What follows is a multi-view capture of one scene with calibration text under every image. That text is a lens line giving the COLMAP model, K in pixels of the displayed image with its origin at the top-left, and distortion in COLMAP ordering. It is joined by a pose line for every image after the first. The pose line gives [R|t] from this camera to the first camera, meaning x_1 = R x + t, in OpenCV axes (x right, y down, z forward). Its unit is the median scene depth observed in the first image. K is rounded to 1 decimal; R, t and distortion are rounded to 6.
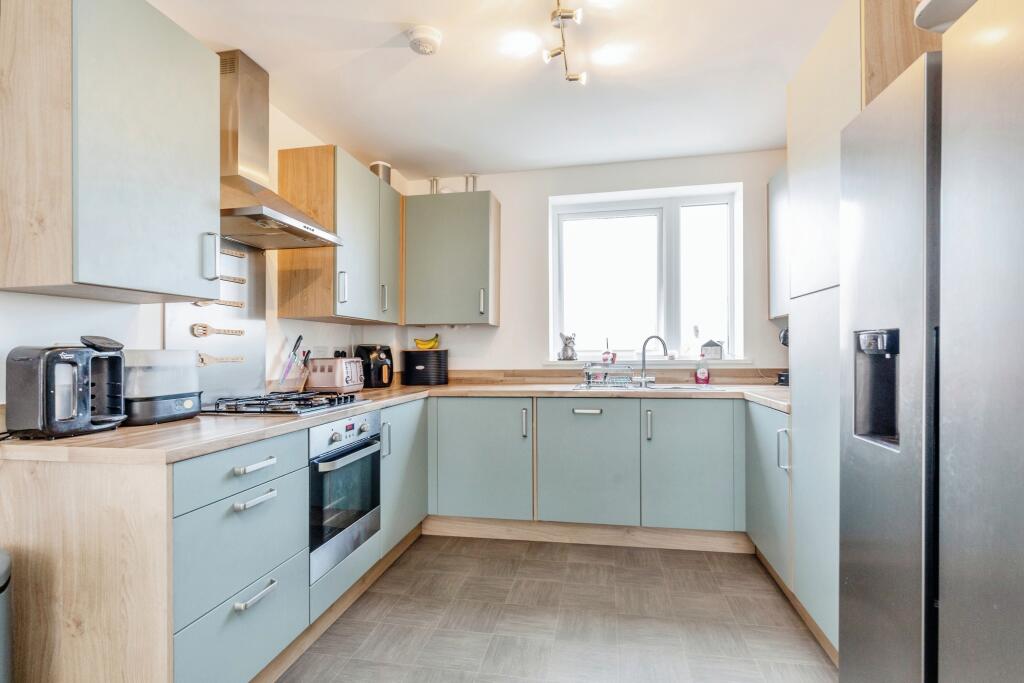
lens RADIAL K [[518.5, 0, 509.9], [0, 518.5, 345.3], [0, 0, 1]] dist [-0.003687, 0.000125]
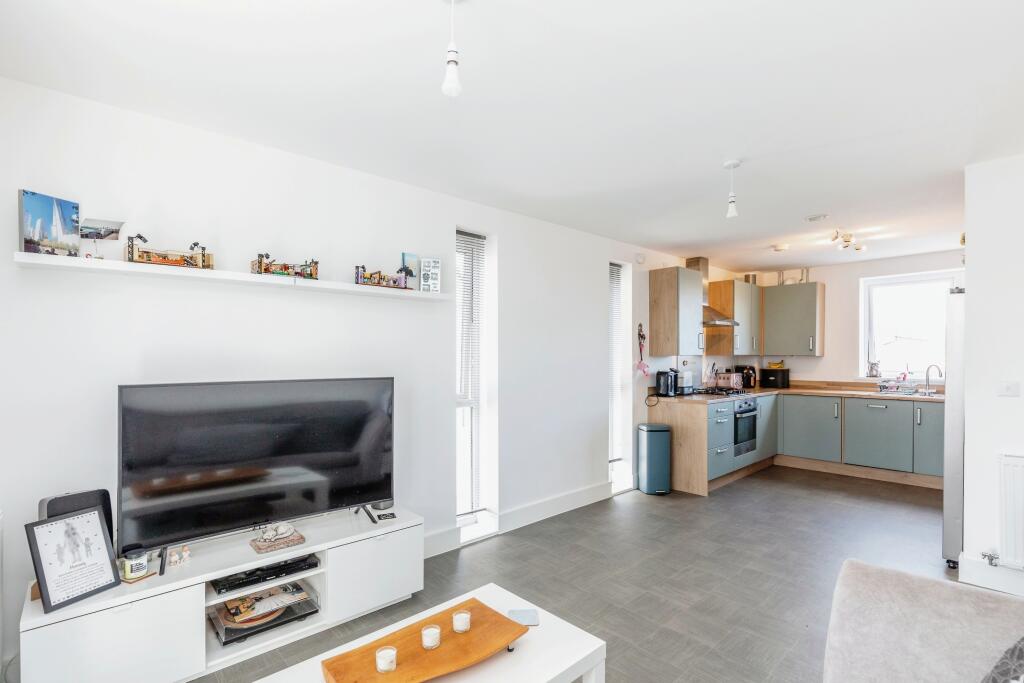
lens RADIAL K [[489.0, 0, 508.5], [0, 489.0, 351.9], [0, 0, 1]] dist [0.002823, -0.000037]
pose [[0.807661, 0.006142, -0.589616, 0.104458], [-0.001694, 0.999966, 0.008096, -0.069219], [0.589645, -0.005540, 0.807643, -1.045454]]
